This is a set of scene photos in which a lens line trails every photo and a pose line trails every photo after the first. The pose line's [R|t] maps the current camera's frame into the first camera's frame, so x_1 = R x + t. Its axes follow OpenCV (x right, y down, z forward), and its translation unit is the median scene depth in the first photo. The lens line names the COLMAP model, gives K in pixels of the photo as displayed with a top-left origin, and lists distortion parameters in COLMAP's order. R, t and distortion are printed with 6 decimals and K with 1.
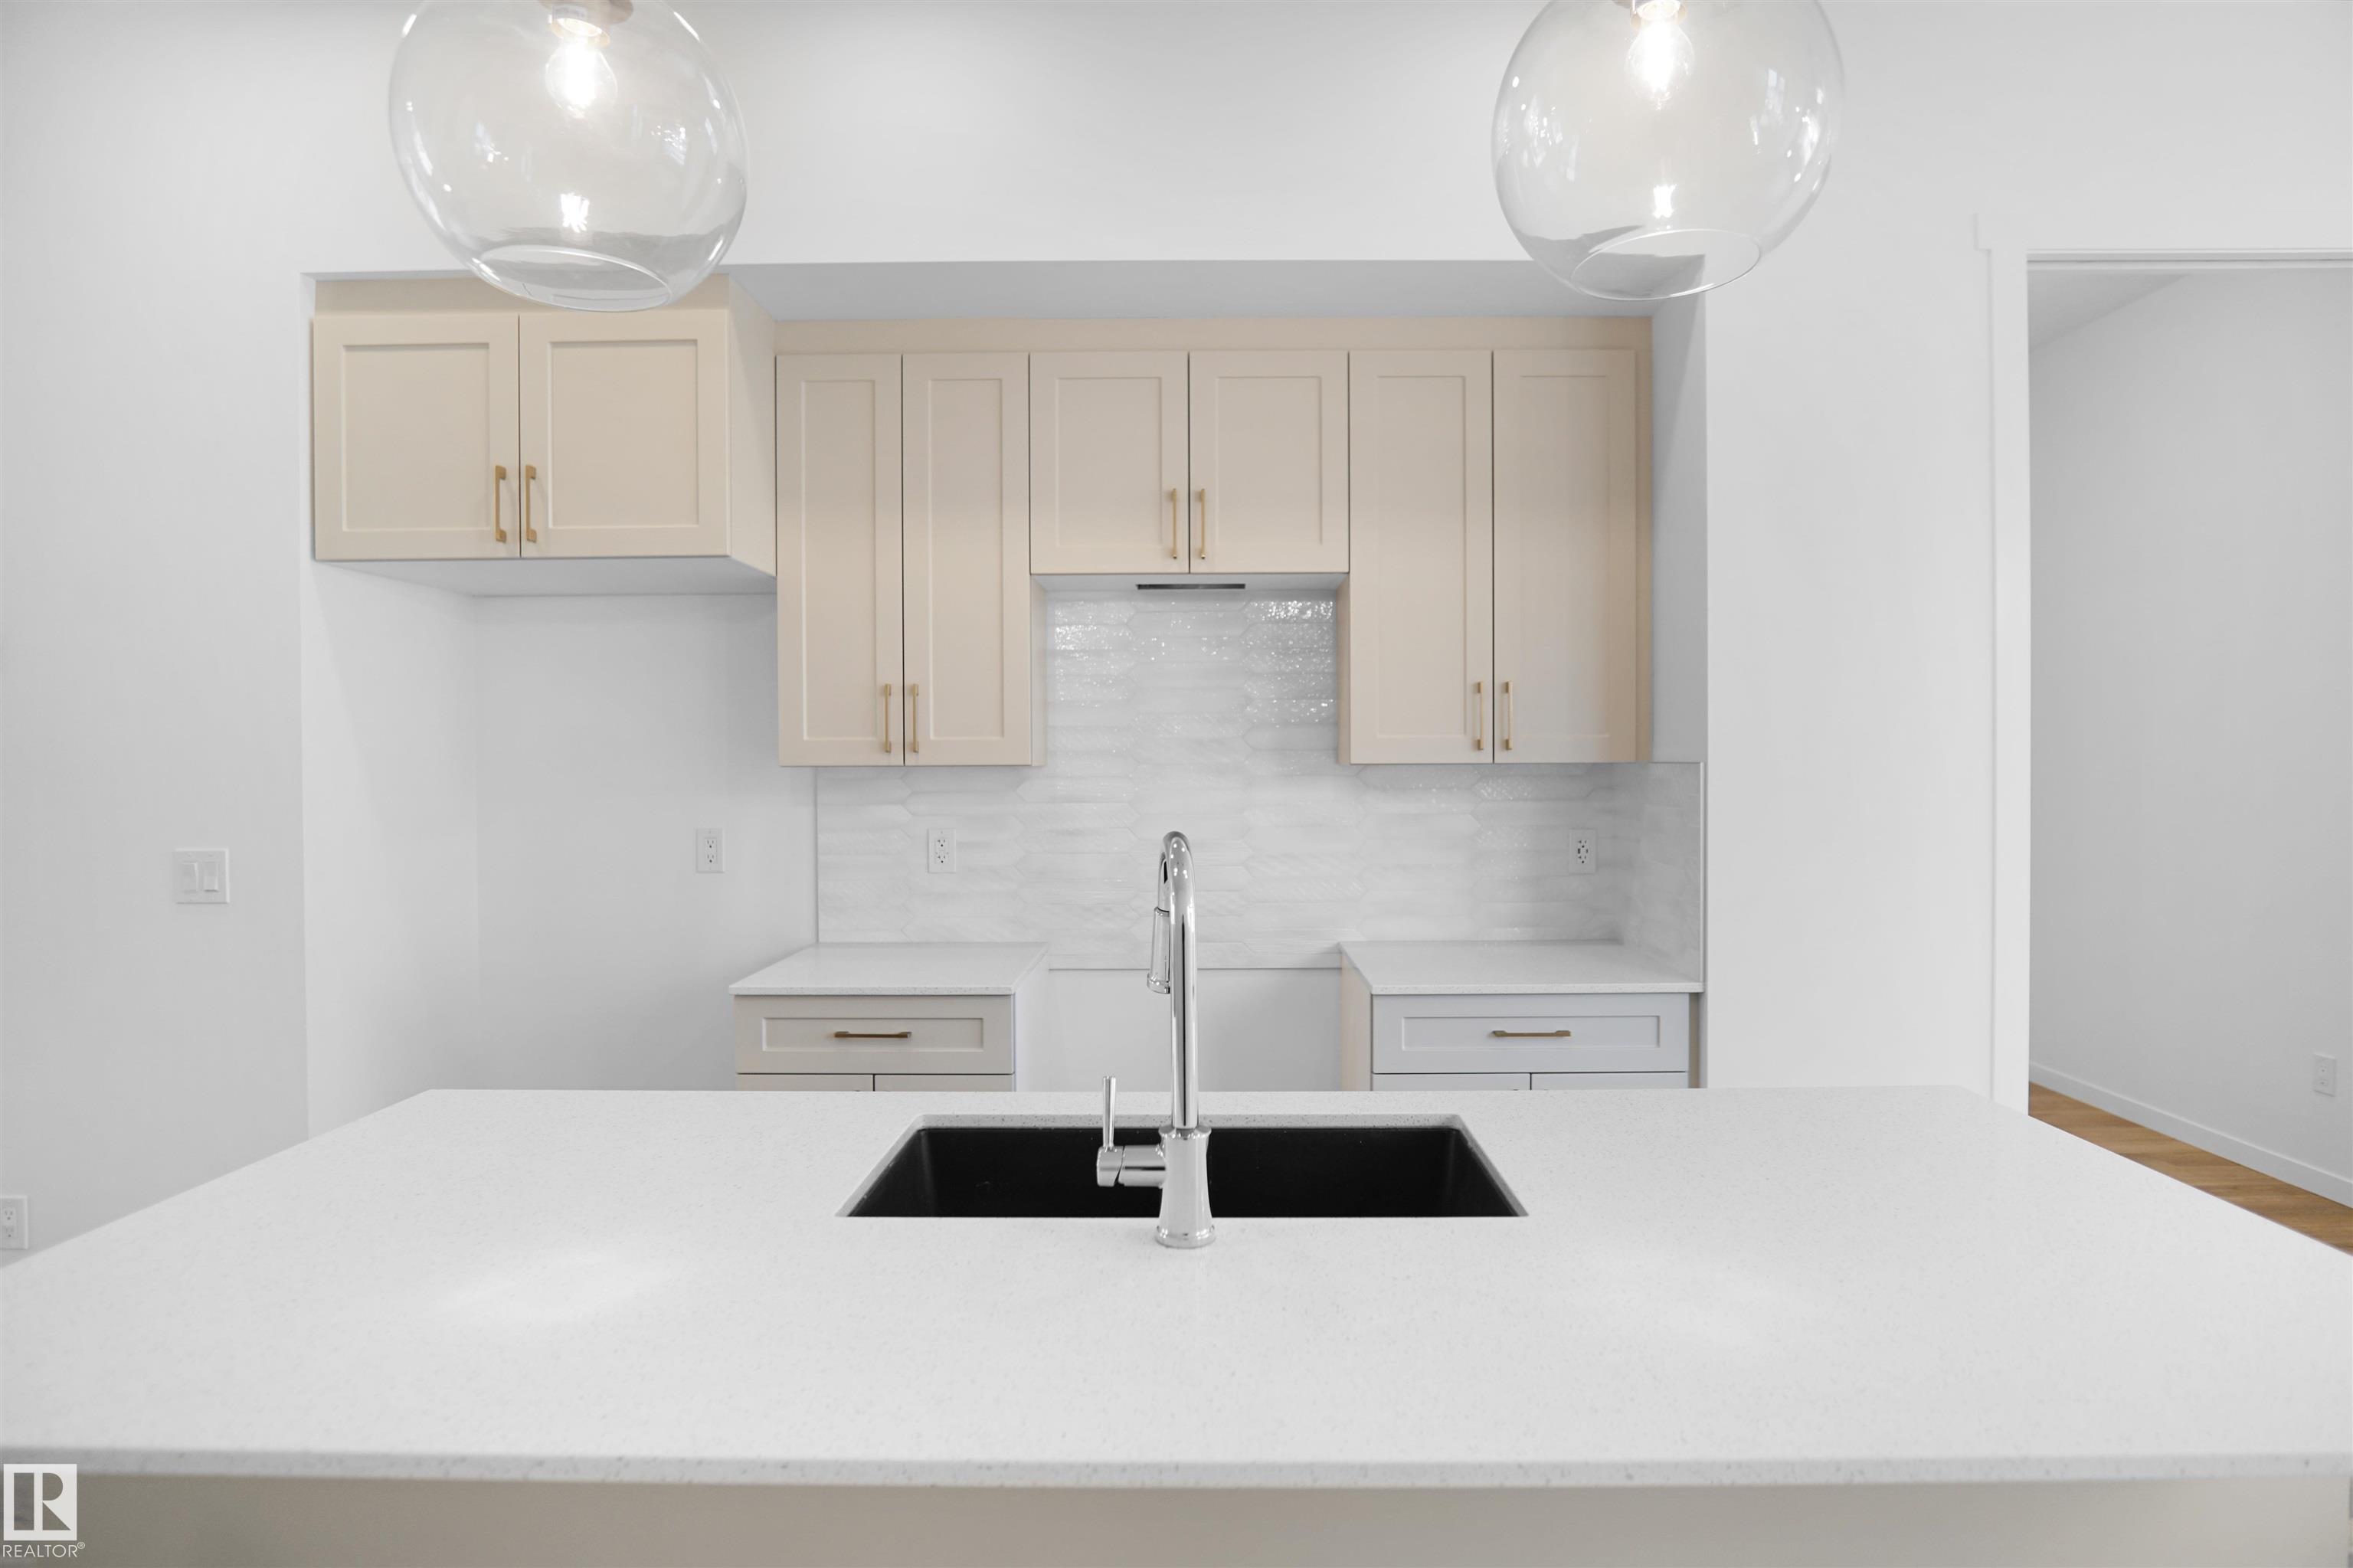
lens RADIAL K [[1288.2, 0, 1178.6], [0, 1288.2, 780.9], [0, 0, 1]] dist [-0.034954, 0.008677]
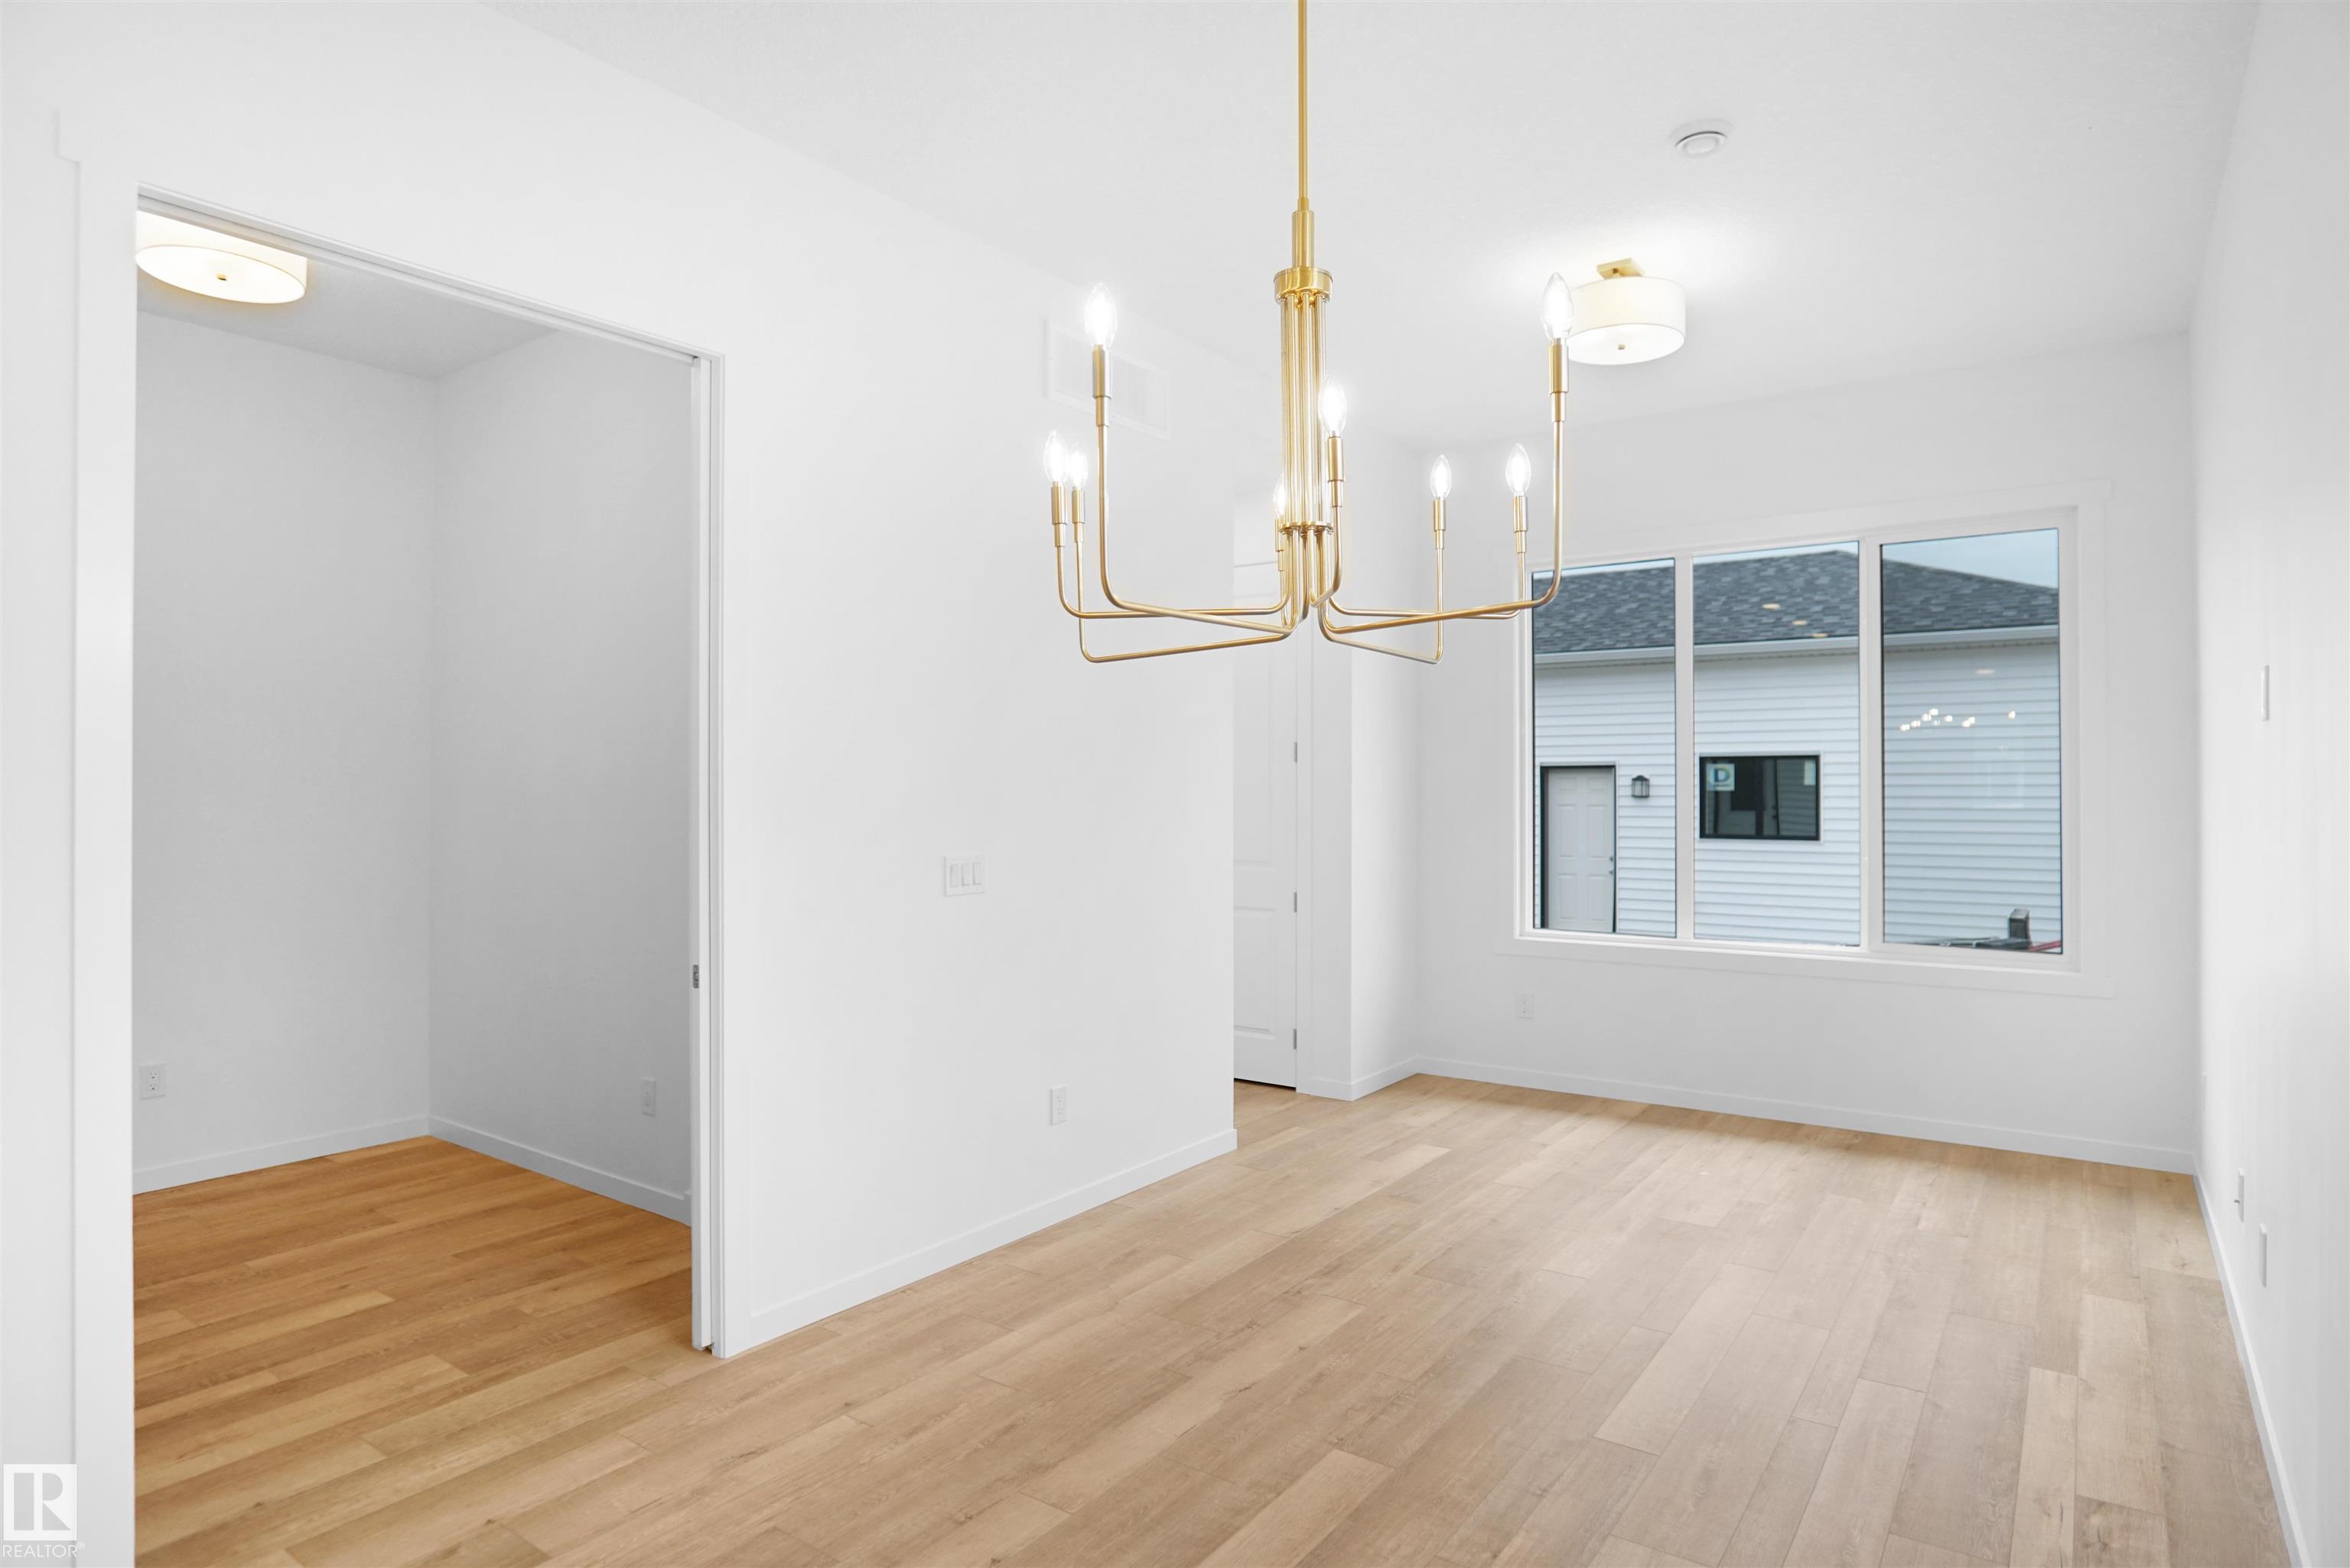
lens RADIAL K [[1286.5, 0, 1185.0], [0, 1286.5, 787.7], [0, 0, 1]] dist [-0.034954, 0.008677]
pose [[0.576333, 0.004154, 0.817204, 0.362047], [0.015836, 0.999743, -0.016250, -0.005218], [-0.817061, 0.022306, 0.576119, -0.005810]]
